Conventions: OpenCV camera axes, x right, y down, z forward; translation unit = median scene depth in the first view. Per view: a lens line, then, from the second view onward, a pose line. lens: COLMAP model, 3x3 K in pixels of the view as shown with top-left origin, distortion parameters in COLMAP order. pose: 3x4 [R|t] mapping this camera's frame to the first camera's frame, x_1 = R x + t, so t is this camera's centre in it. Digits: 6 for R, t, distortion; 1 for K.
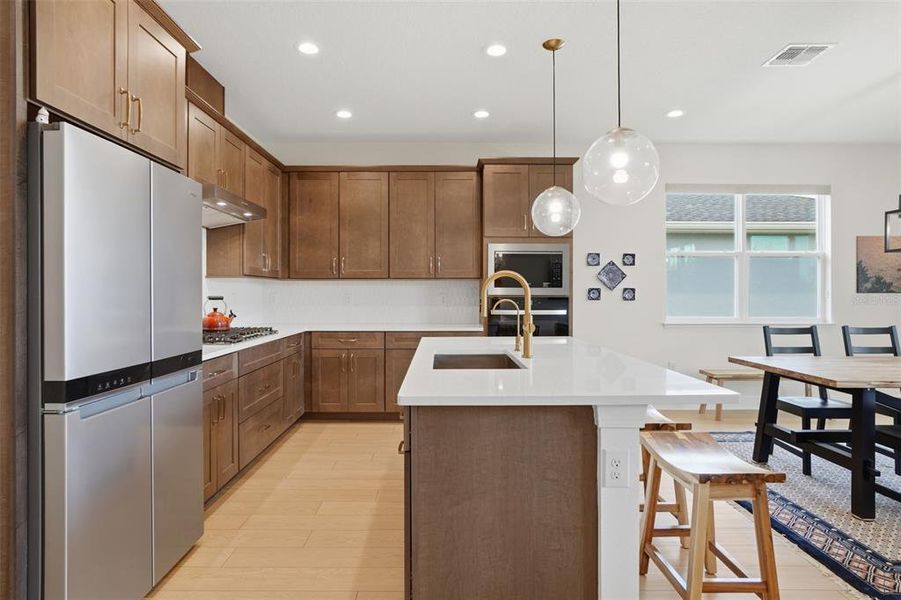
lens RADIAL K [[503.4, 0, 439.5], [0, 503.4, 293.9], [0, 0, 1]] dist [-0.041926, 0.023277]
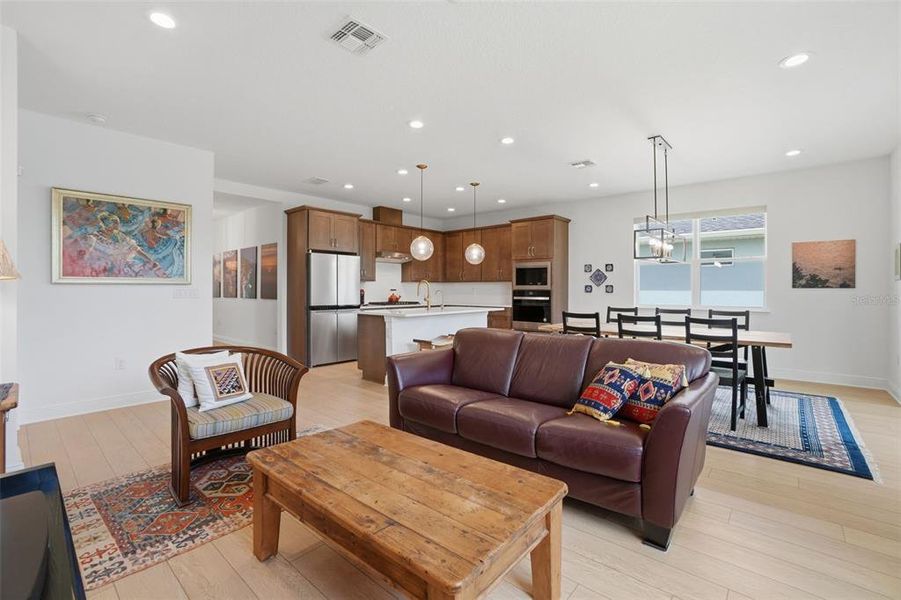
lens RADIAL K [[399.7, 0, 447.9], [0, 399.7, 292.2], [0, 0, 1]] dist [-0.056631, 0.016422]
pose [[0.754426, 0.005090, -0.656366, 0.925428], [-0.001639, 0.999981, 0.005871, 0.004843], [0.656383, -0.003353, 0.754420, -0.351933]]
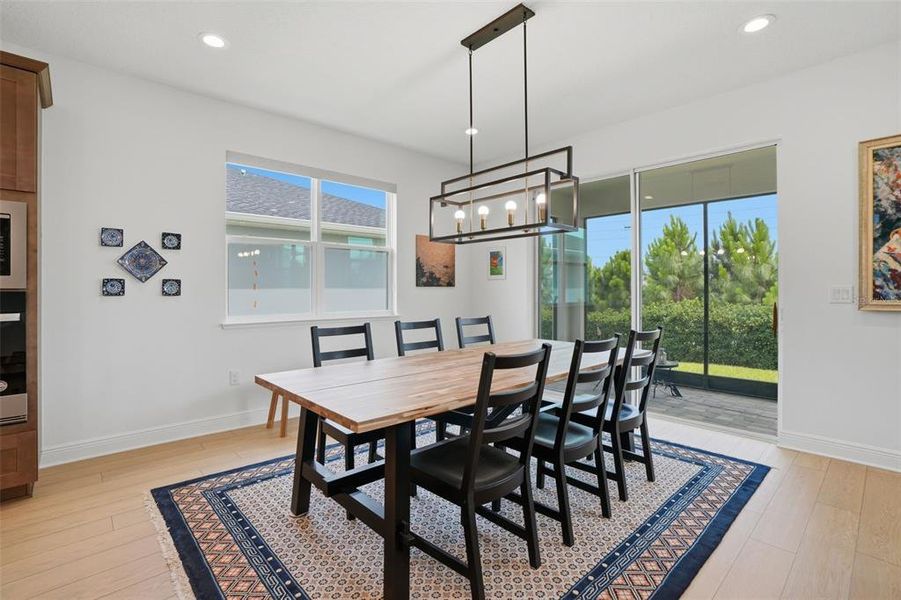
lens RADIAL K [[423.3, 0, 450.7], [0, 423.3, 292.8], [0, 0, 1]] dist [-0.057982, 0.021381]
pose [[0.730297, -0.007188, 0.683092, 0.291619], [0.002206, 0.999964, 0.008163, 0.004850], [-0.683126, -0.004454, 0.730287, 0.295387]]
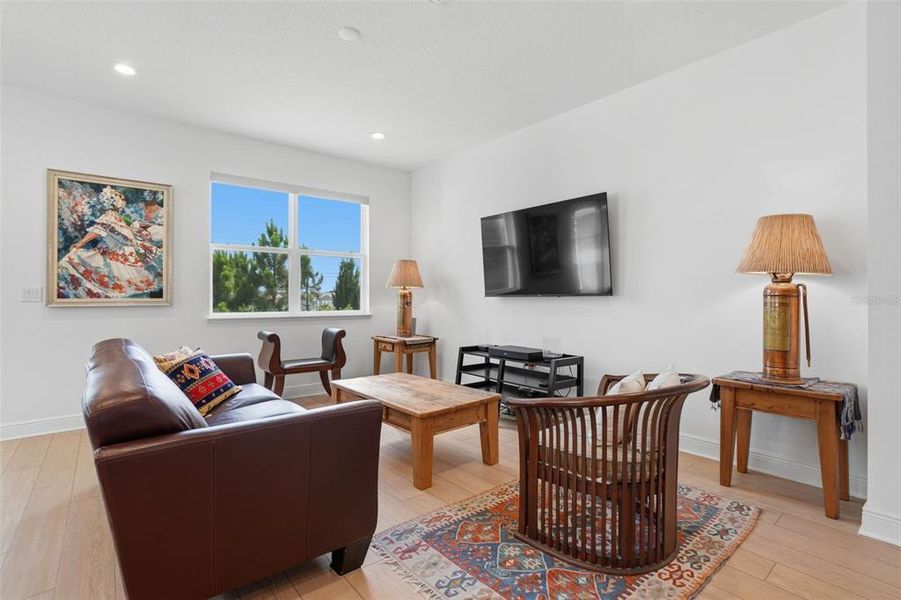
lens RADIAL K [[423.3, 0, 450.7], [0, 423.3, 292.8], [0, 0, 1]] dist [-0.057982, 0.021381]
pose [[-0.642561, 0.010134, 0.766168, 0.126006], [0.002394, 0.999934, -0.011218, 0.020893], [-0.766231, -0.005374, -0.642542, 0.239058]]
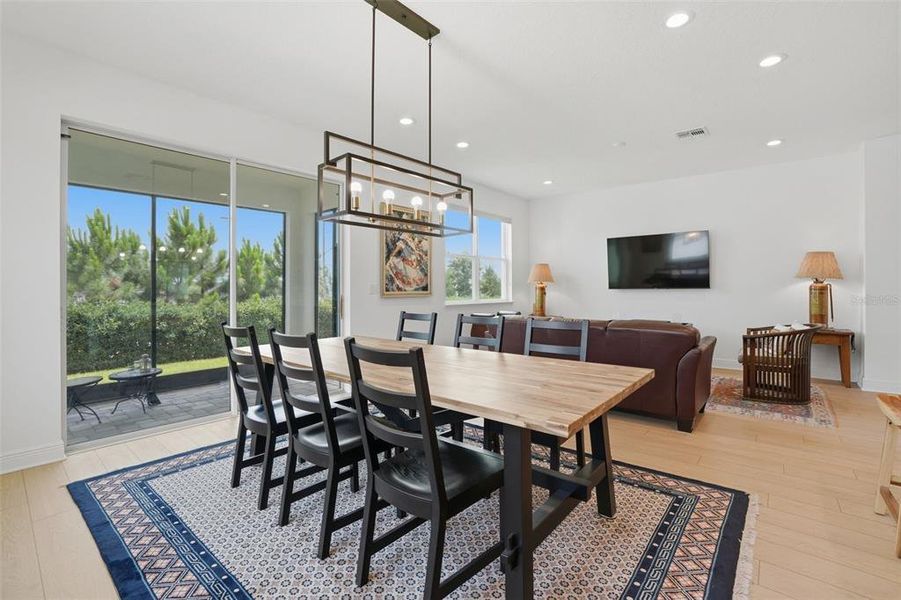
lens RADIAL K [[402.8, 0, 447.8], [0, 402.8, 287.1], [0, 0, 1]] dist [-0.055198, 0.017145]
pose [[-0.767264, 0.003794, 0.641320, 0.342856], [0.004023, 0.999991, -0.001103, 0.011416], [-0.641319, 0.001734, -0.767272, 0.995827]]
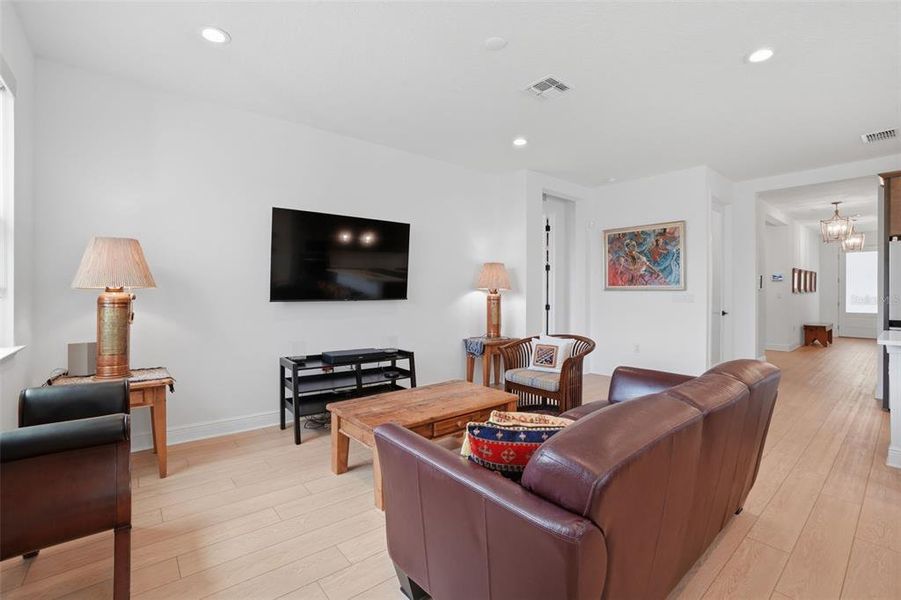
lens RADIAL K [[399.7, 0, 447.9], [0, 399.7, 292.2], [0, 0, 1]] dist [-0.056631, 0.016422]
pose [[-0.767446, -0.000549, -0.641114, 1.025089], [-0.002961, 0.999992, 0.002688, -0.002636], [0.641107, 0.003961, -0.767441, 0.346377]]
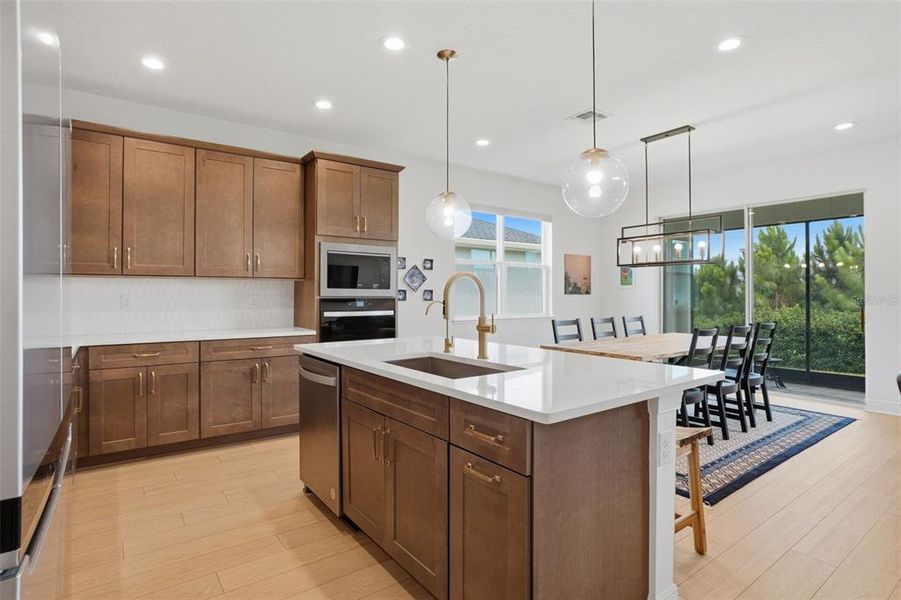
lens RADIAL K [[464.7, 0, 448.9], [0, 464.7, 295.2], [0, 0, 1]] dist [-0.045326, 0.020643]
pose [[0.805156, -0.000455, 0.593064, -0.224524], [0.000453, 1.000000, 0.000153, 0.000306], [-0.593064, 0.000145, 0.805156, 0.151587]]
